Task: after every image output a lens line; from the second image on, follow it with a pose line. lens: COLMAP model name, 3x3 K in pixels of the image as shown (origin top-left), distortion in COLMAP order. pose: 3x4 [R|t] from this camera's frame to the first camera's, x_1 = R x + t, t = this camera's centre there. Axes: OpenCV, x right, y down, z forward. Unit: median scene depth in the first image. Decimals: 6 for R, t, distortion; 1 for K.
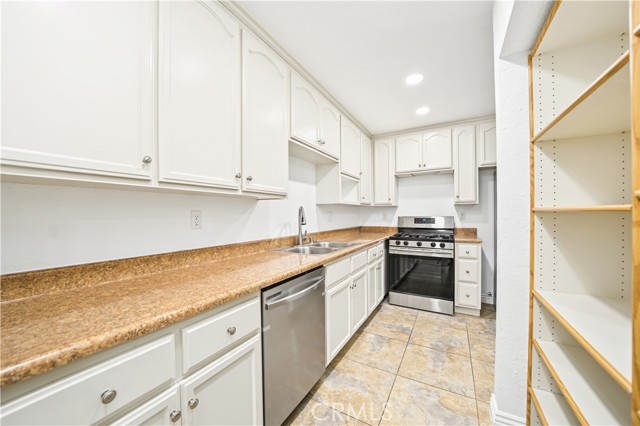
lens RADIAL K [[226.0, 0, 316.3], [0, 226.0, 215.1], [0, 0, 1]] dist [-0.022708, 0.001079]
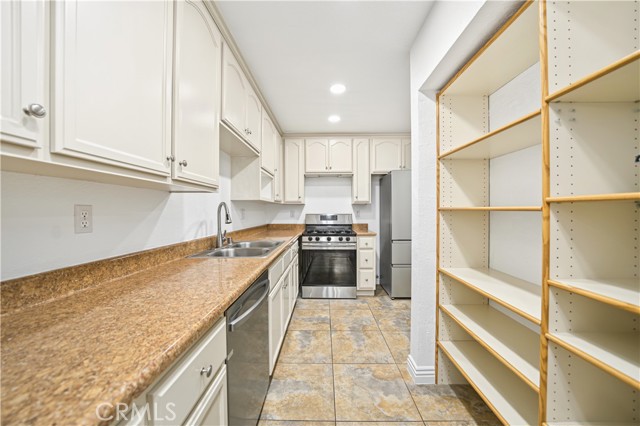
lens RADIAL K [[226.0, 0, 316.5], [0, 226.0, 211.7], [0, 0, 1]] dist [-0.022708, 0.001079]
pose [[0.876185, 0.004498, 0.481955, -0.161071], [-0.002383, 0.999985, -0.005001, 0.001161], [-0.481970, 0.003234, 0.876182, 0.076730]]
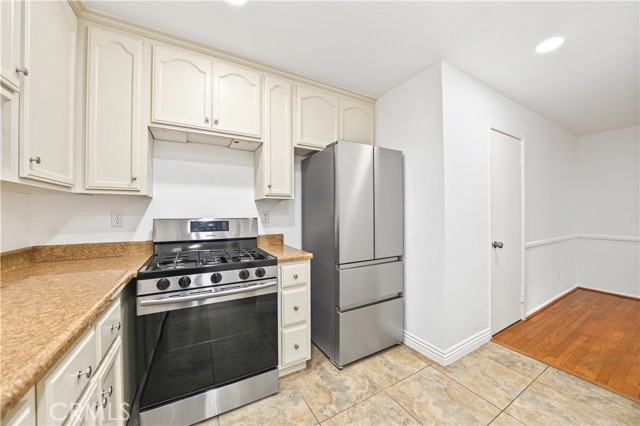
lens RADIAL K [[226.0, 0, 320.2], [0, 226.0, 213.2], [0, 0, 1]] dist [-0.022708, 0.001079]
pose [[0.486936, 0.004522, 0.873426, 0.195574], [0.002127, 0.999977, -0.006363, -0.003590], [-0.873435, 0.004956, 0.486916, 0.733741]]
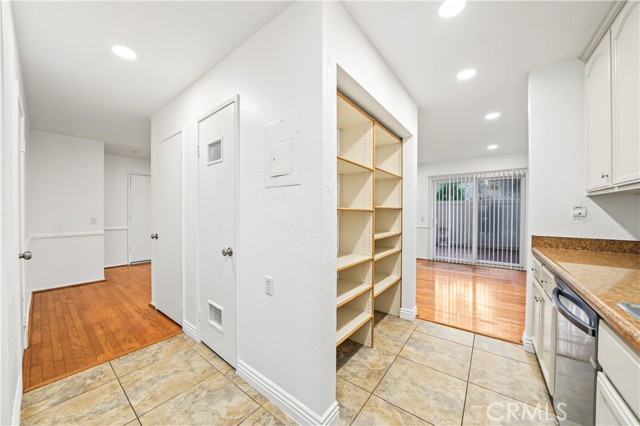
lens RADIAL K [[226.0, 0, 319.4], [0, 226.0, 212.6], [0, 0, 1]] dist [-0.022708, 0.001079]
pose [[-0.994750, 0.007906, 0.102028, 0.547421], [0.009126, 0.999892, 0.011490, -0.004551], [-0.101926, 0.012361, -0.994715, 1.294244]]
